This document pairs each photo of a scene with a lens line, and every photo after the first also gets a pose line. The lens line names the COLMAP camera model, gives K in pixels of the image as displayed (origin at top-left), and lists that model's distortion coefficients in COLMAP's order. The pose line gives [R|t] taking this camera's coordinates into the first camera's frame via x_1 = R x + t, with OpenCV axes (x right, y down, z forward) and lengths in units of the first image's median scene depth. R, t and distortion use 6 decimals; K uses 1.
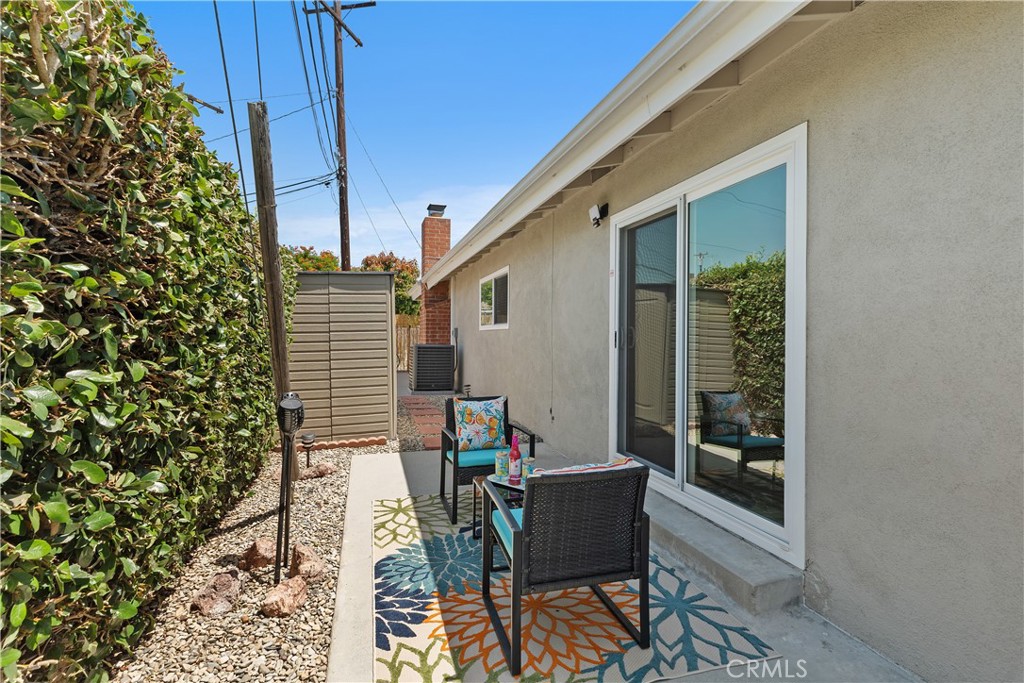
lens RADIAL K [[465.9, 0, 501.9], [0, 465.9, 344.7], [0, 0, 1]] dist [0.009471, -0.002062]
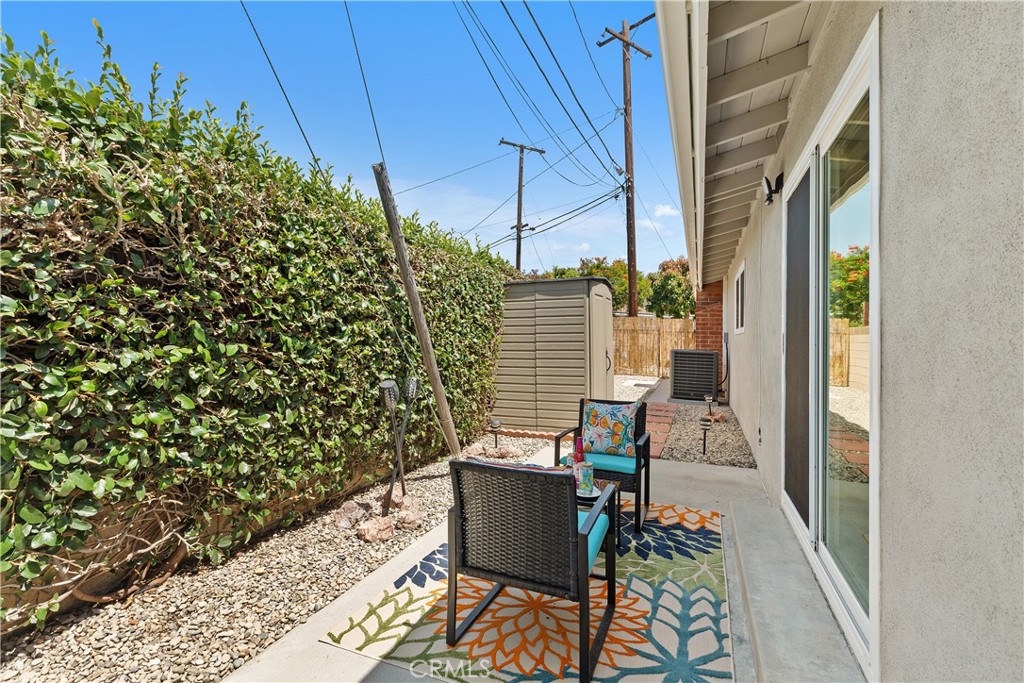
lens RADIAL K [[465.9, 0, 505.5], [0, 465.9, 336.2], [0, 0, 1]] dist [0.009471, -0.002062]
pose [[0.786797, 0.006333, -0.617180, 0.584477], [-0.025482, 0.999428, -0.022229, 0.010337], [0.616686, 0.033216, 0.786508, 0.151958]]
